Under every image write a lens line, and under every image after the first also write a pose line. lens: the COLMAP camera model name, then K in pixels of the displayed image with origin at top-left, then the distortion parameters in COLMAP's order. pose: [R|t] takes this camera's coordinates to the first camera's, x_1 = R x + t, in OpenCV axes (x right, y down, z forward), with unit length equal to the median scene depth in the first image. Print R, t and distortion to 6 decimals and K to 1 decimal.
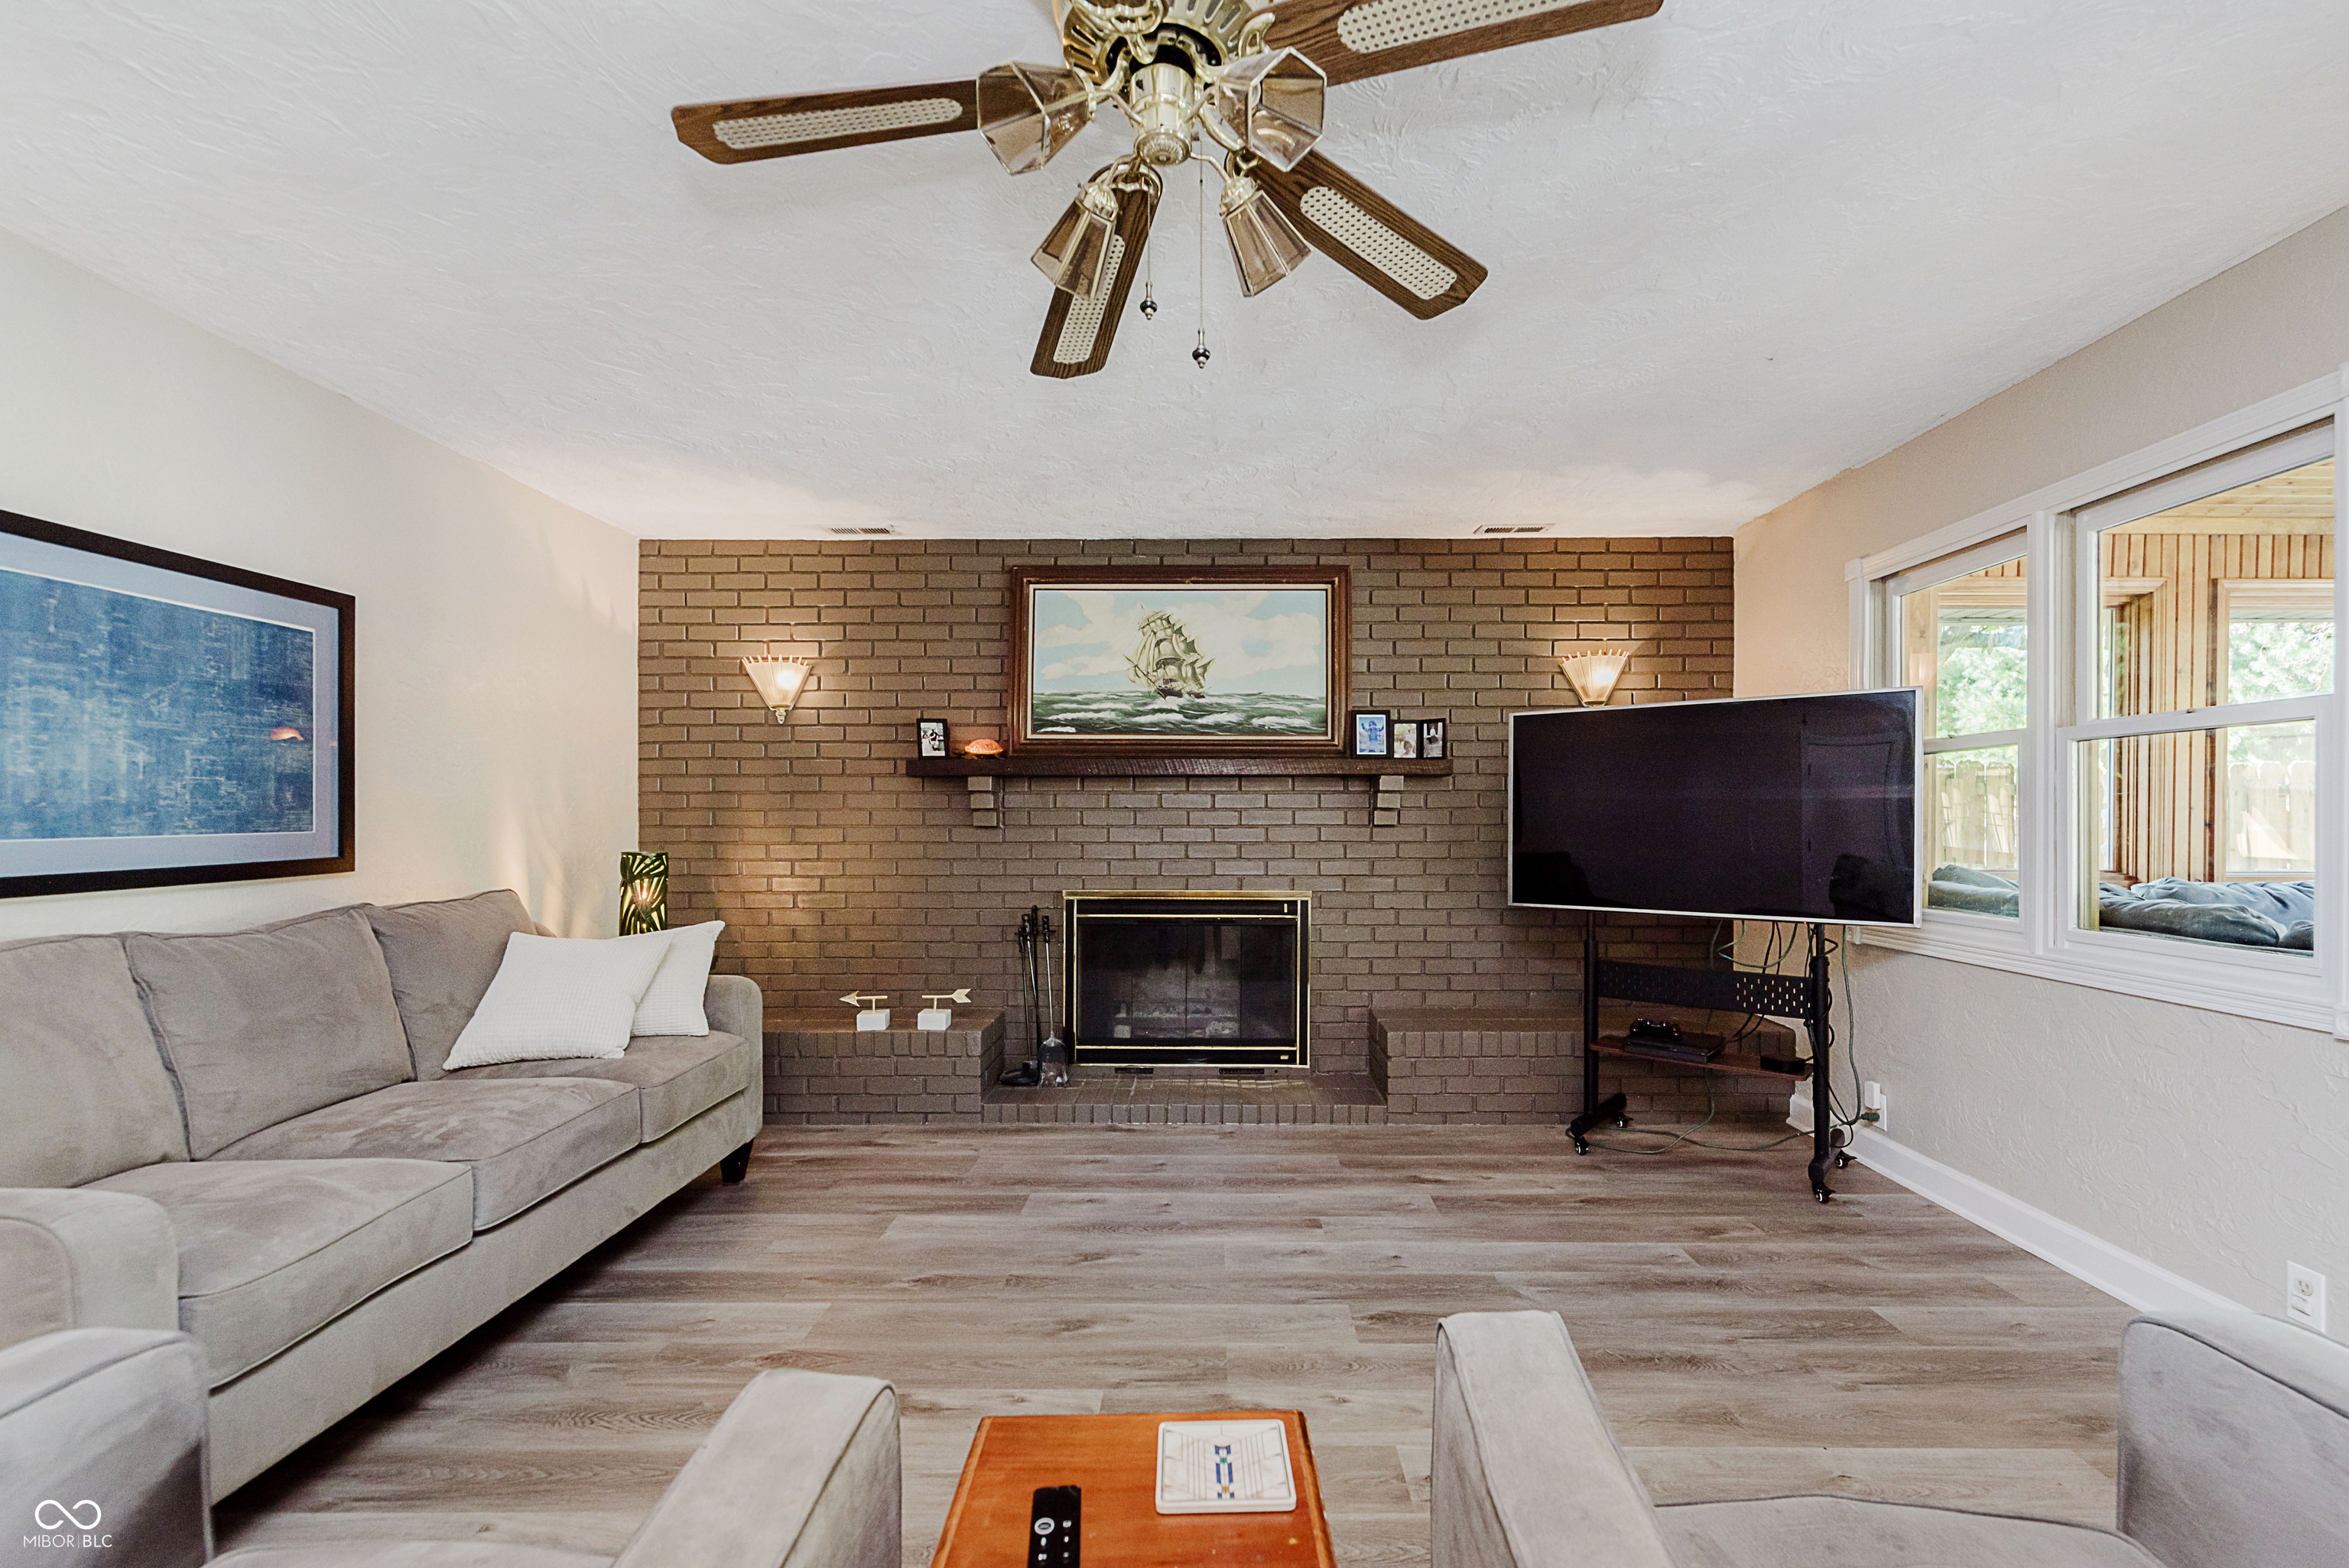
lens RADIAL K [[1046.7, 0, 1212.8], [0, 1046.7, 825.3], [0, 0, 1]] dist [0.019580, 0.000001]
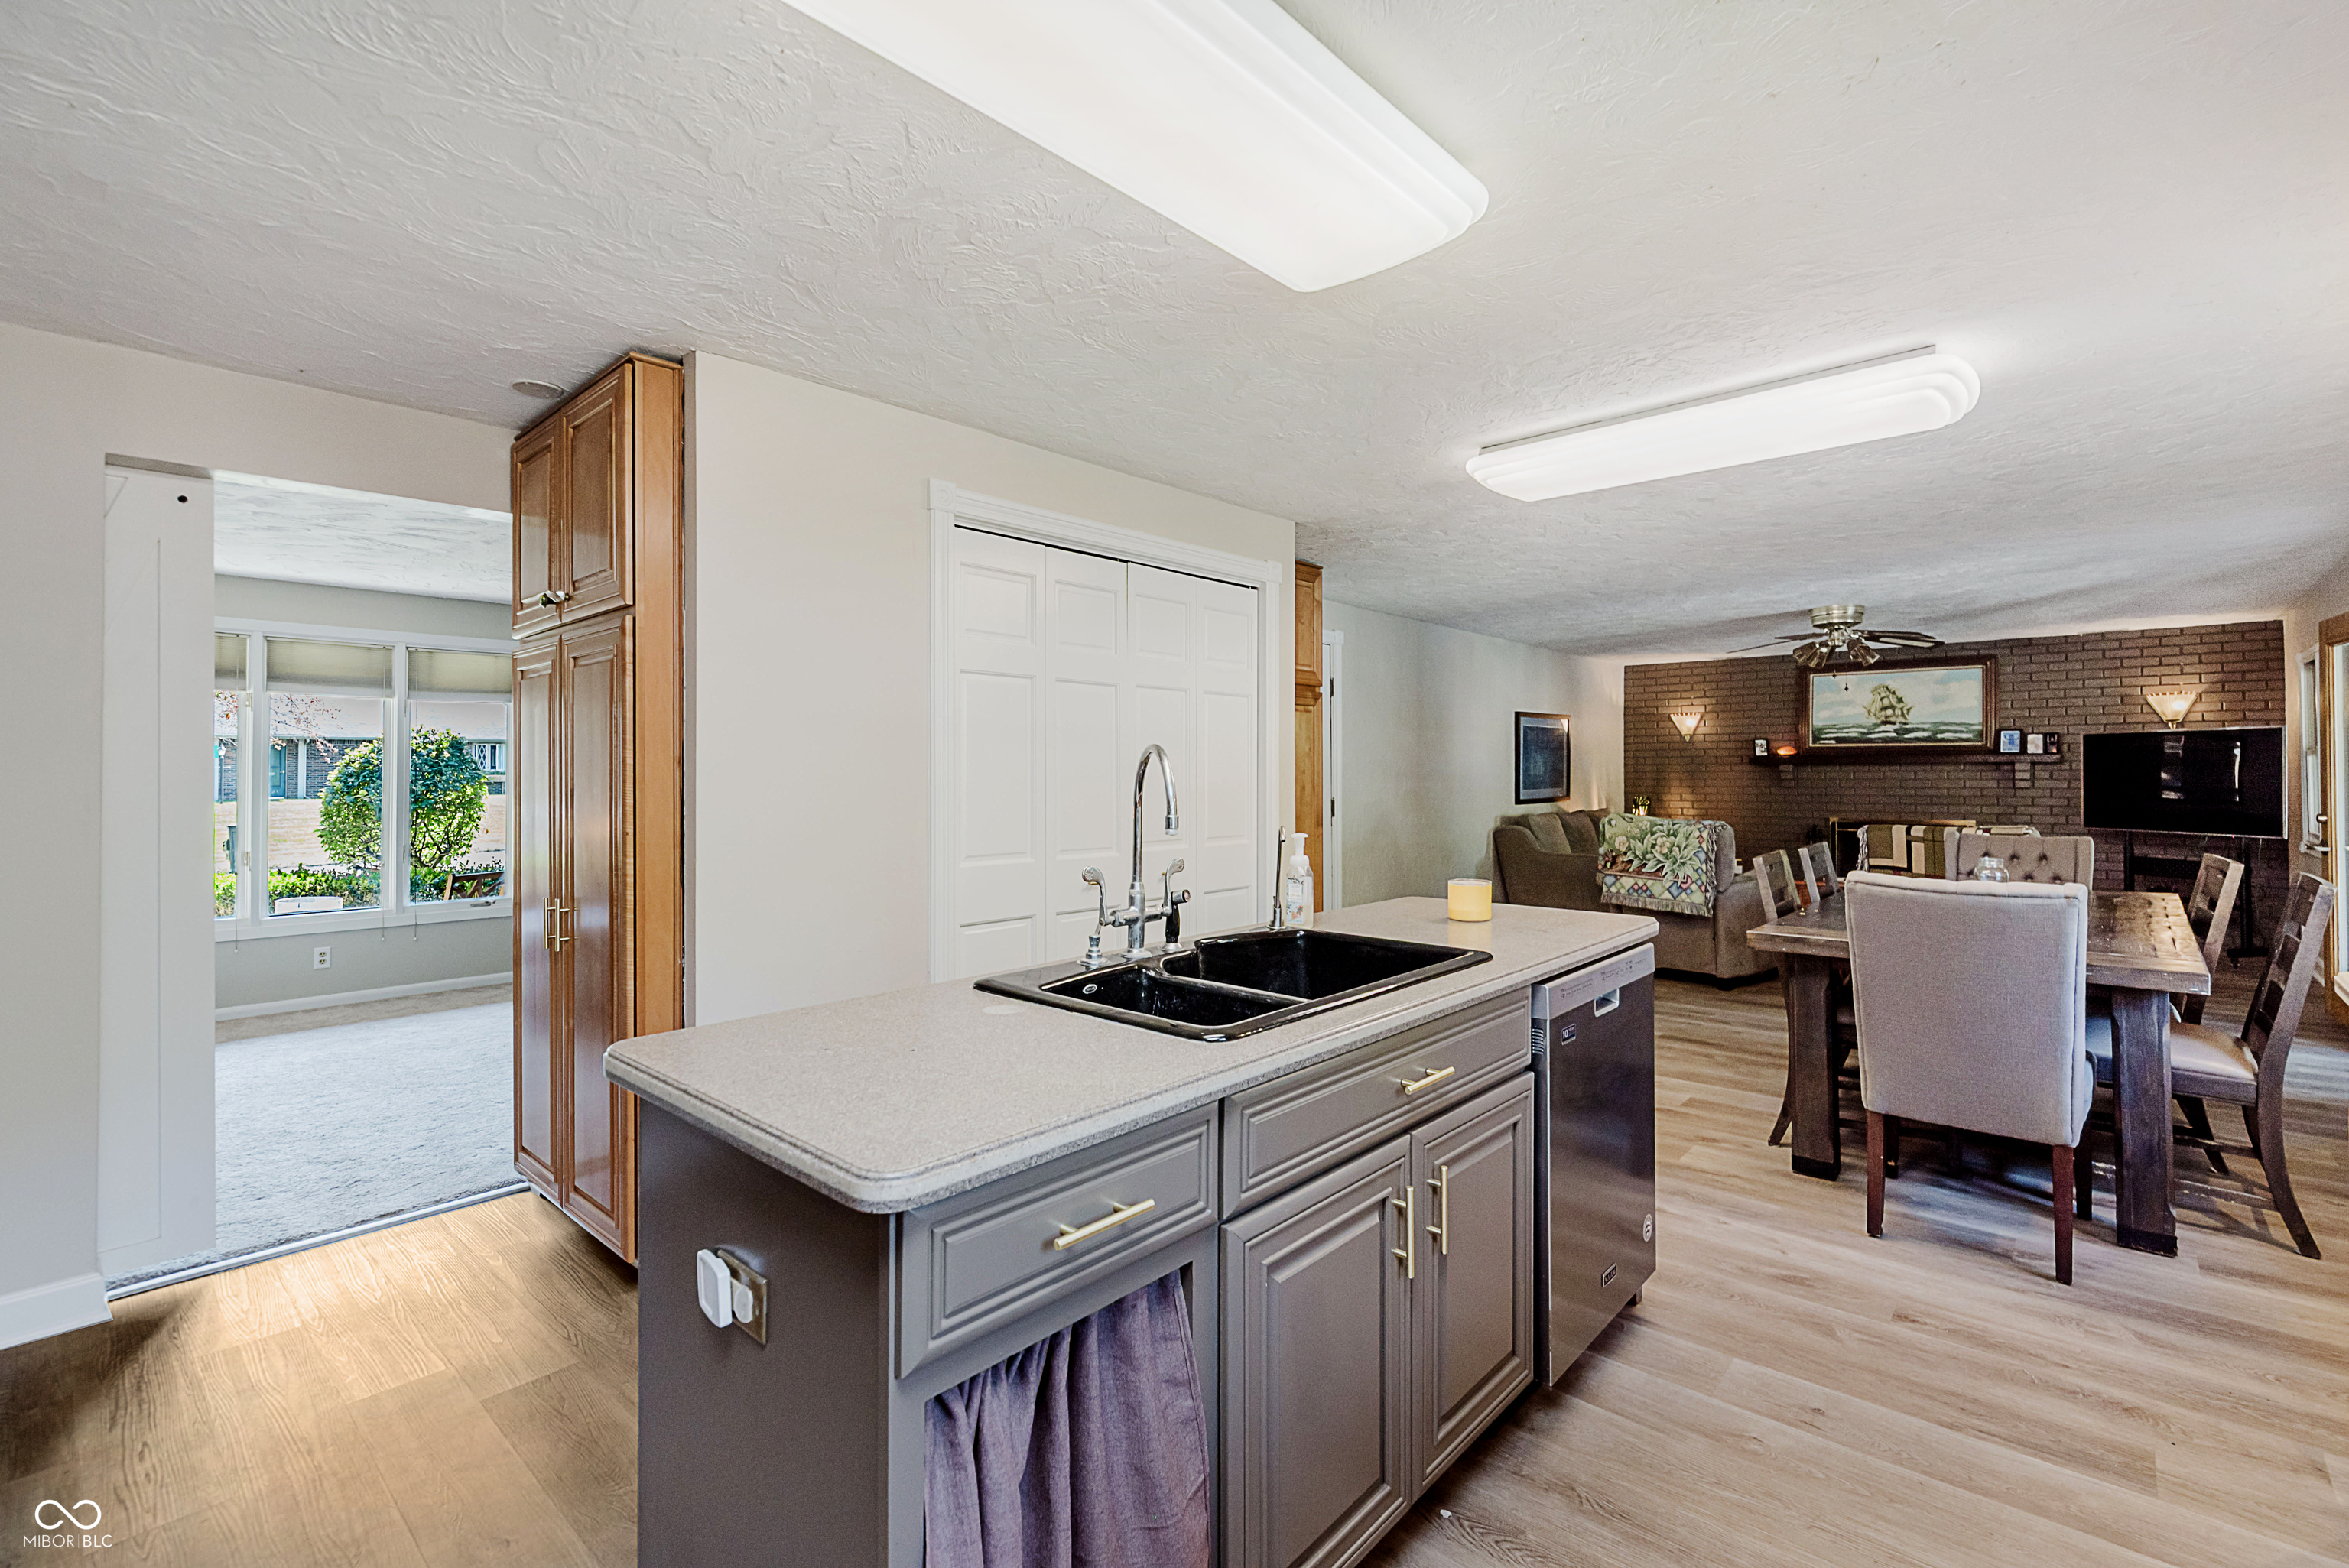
lens RADIAL K [[1026.7, 0, 1198.3], [0, 1026.7, 759.2], [0, 0, 1]] dist [0.003066, 0.000216]
pose [[0.738963, -0.011865, -0.673641, 0.319182], [0.001680, 0.999874, -0.015769, -0.025194], [0.673744, 0.010521, 0.738890, -1.415223]]
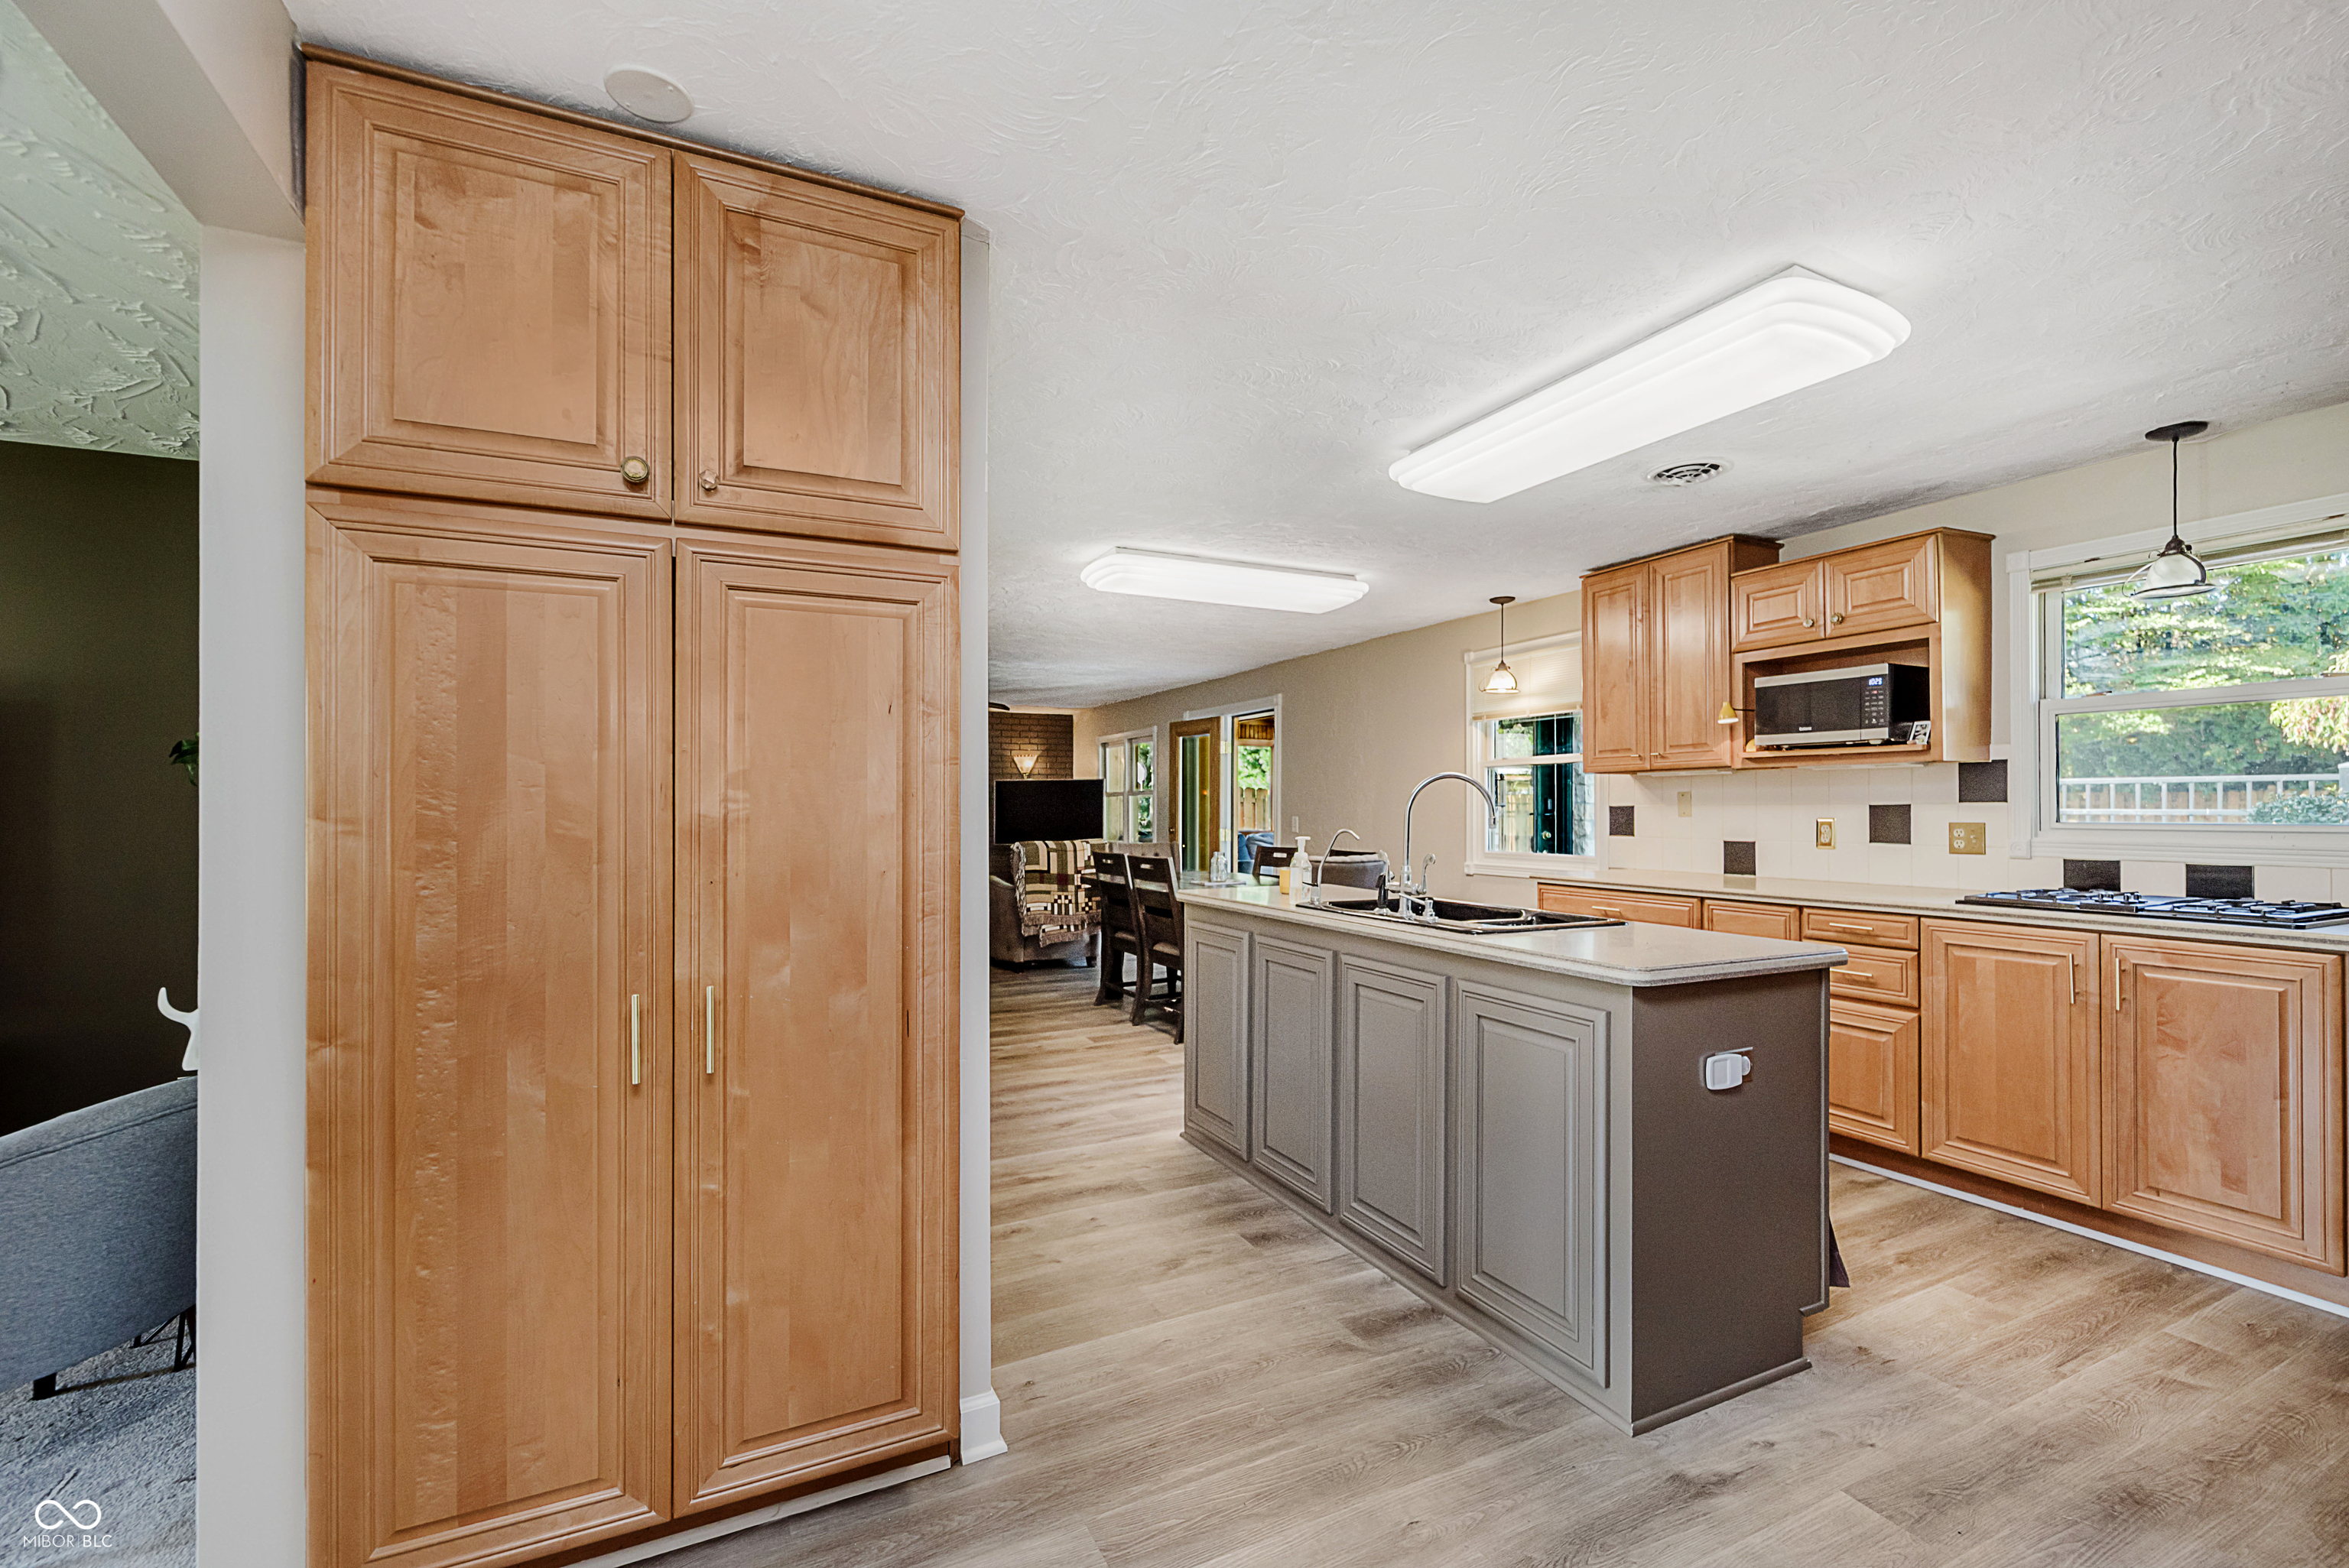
lens RADIAL K [[1026.7, 0, 1195.5], [0, 1026.7, 791.2], [0, 0, 1]] dist [0.003066, 0.000216]
pose [[0.901026, 0.004819, 0.433738, -0.407206], [0.004472, 0.999782, -0.020397, -0.012248], [-0.433742, 0.020318, 0.900808, -1.634553]]
